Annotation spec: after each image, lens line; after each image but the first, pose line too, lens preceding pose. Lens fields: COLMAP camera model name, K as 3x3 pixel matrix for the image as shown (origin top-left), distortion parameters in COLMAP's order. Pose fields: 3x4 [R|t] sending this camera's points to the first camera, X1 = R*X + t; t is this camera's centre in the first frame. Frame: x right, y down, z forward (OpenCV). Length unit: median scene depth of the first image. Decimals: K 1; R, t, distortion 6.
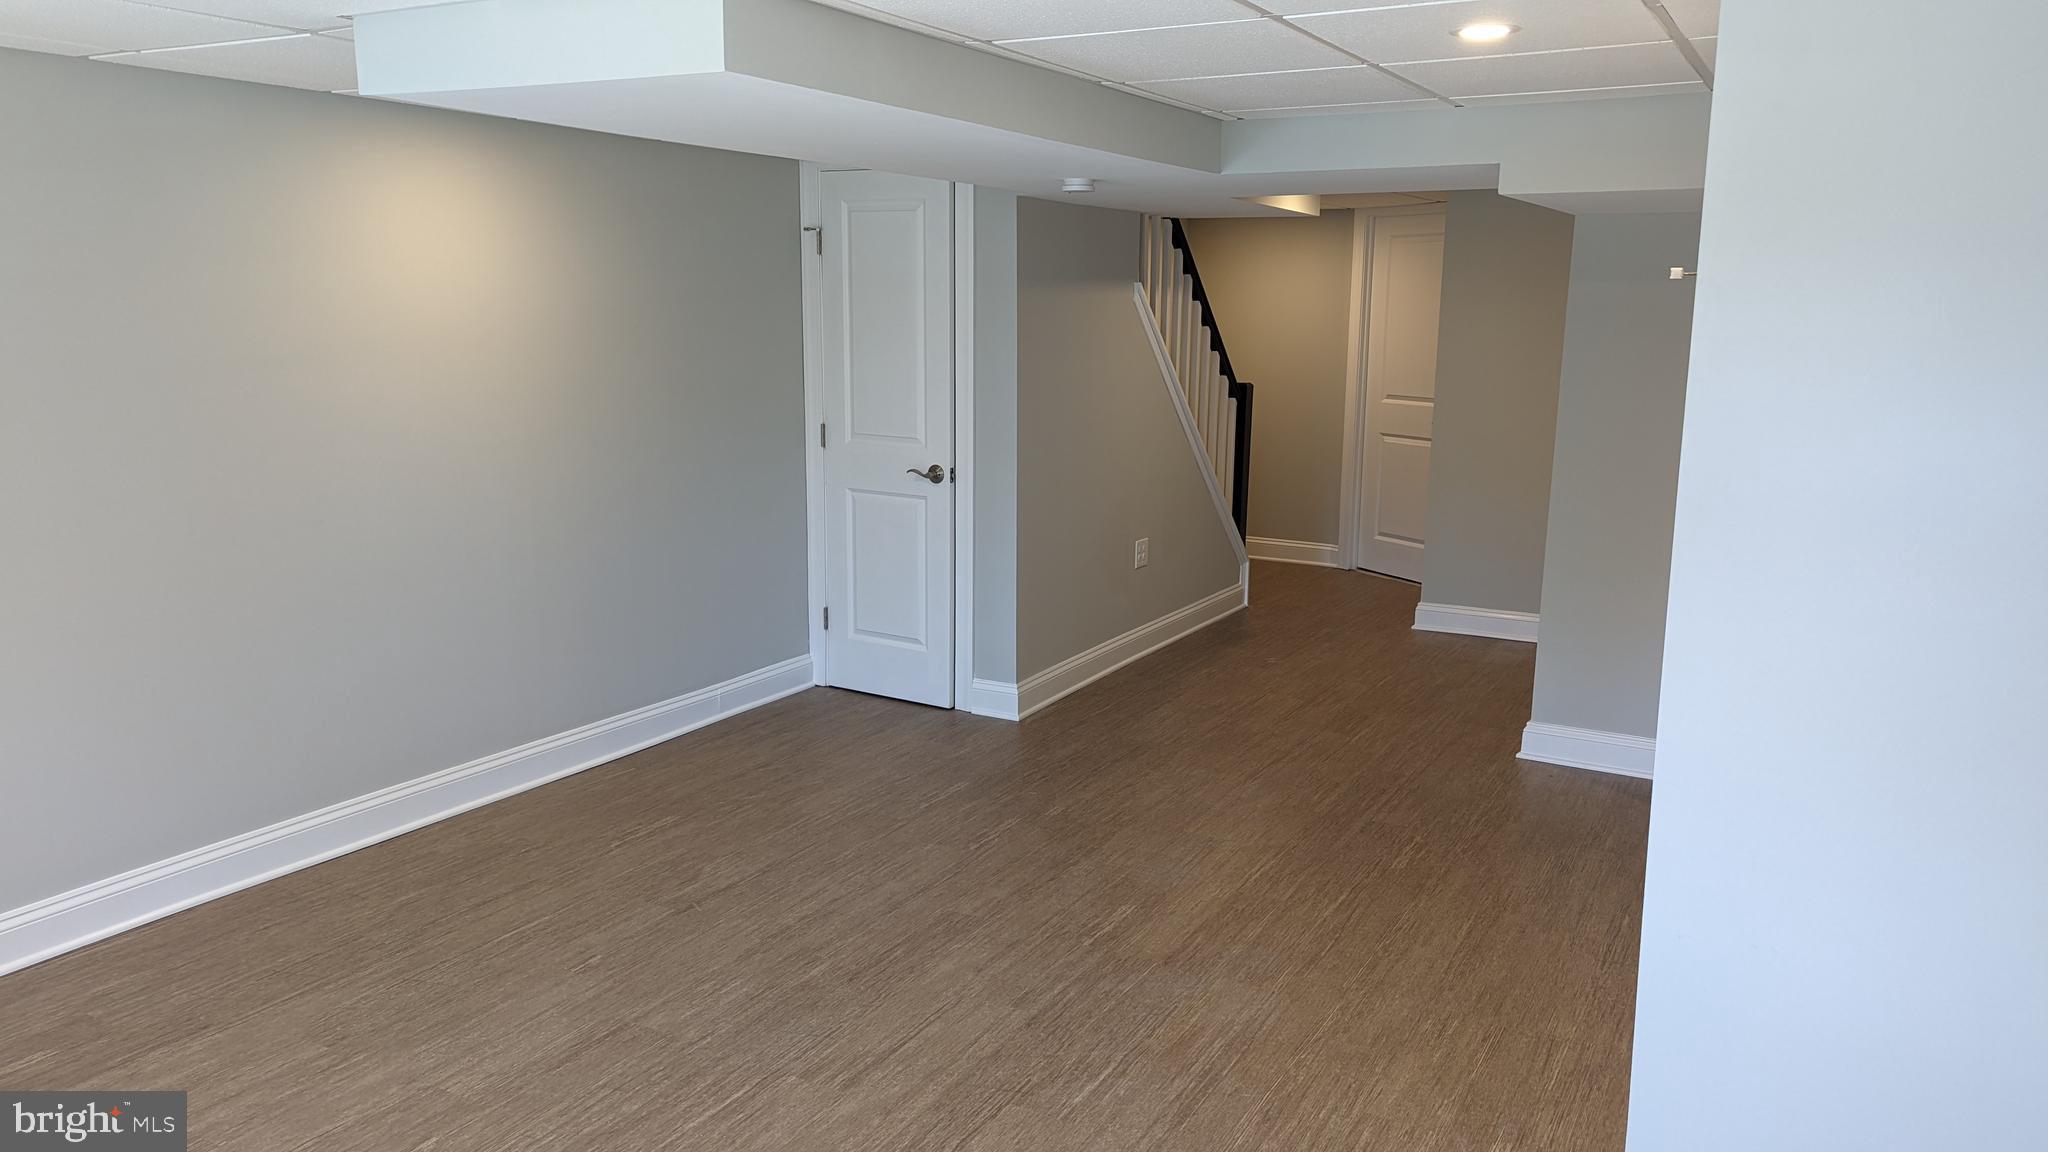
lens RADIAL K [[1458.1, 0, 1072.7], [0, 1458.1, 579.2], [0, 0, 1]] dist [0.082536, -0.083633]
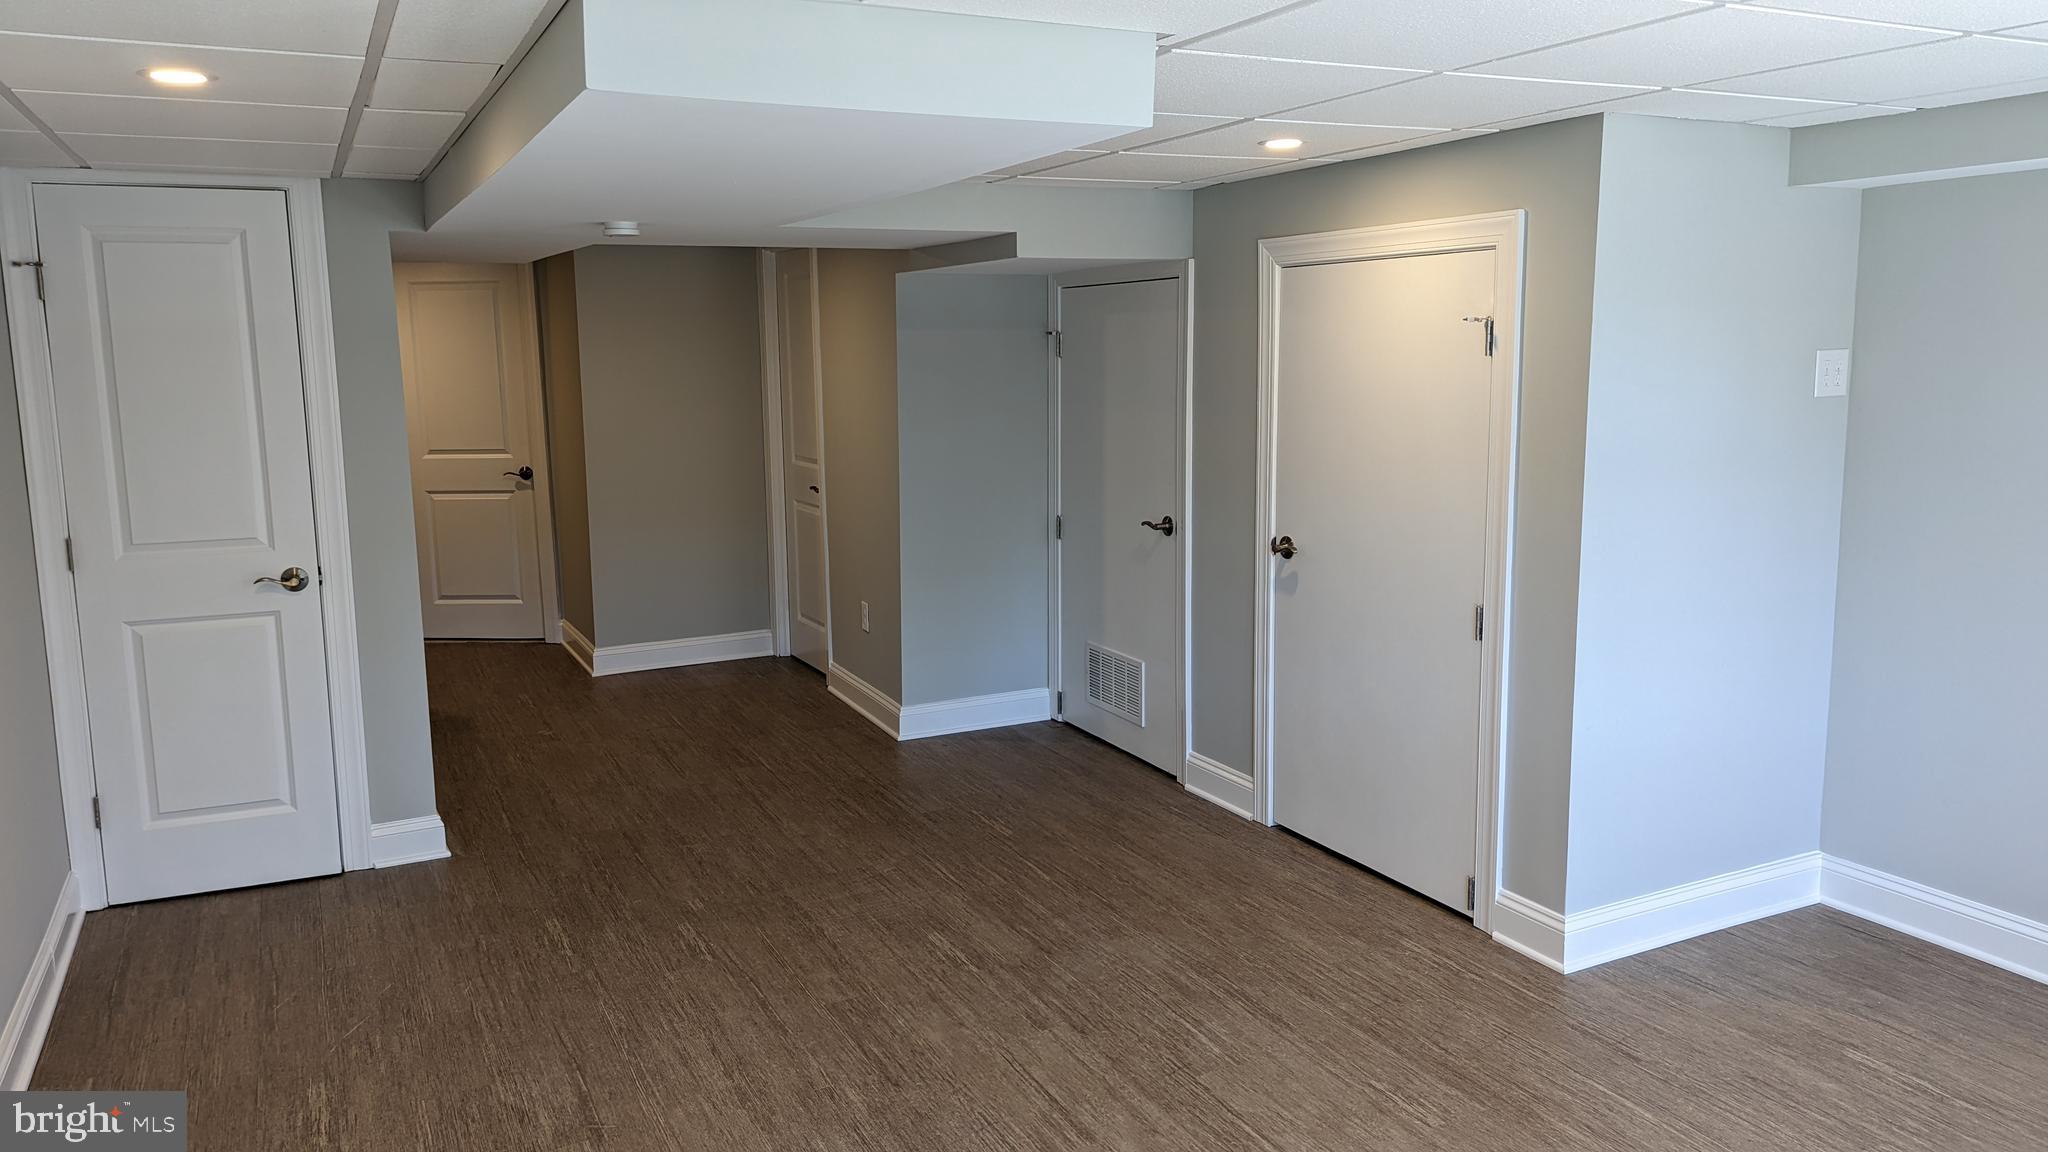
lens RADIAL K [[1458.1, 0, 1018.9], [0, 1458.1, 561.8], [0, 0, 1]] dist [0.082536, -0.083633]
pose [[0.569727, -0.141936, 0.809484, -0.622076], [0.176650, 0.983100, 0.048049, -0.061993], [-0.802624, 0.115620, 0.585172, 0.277614]]
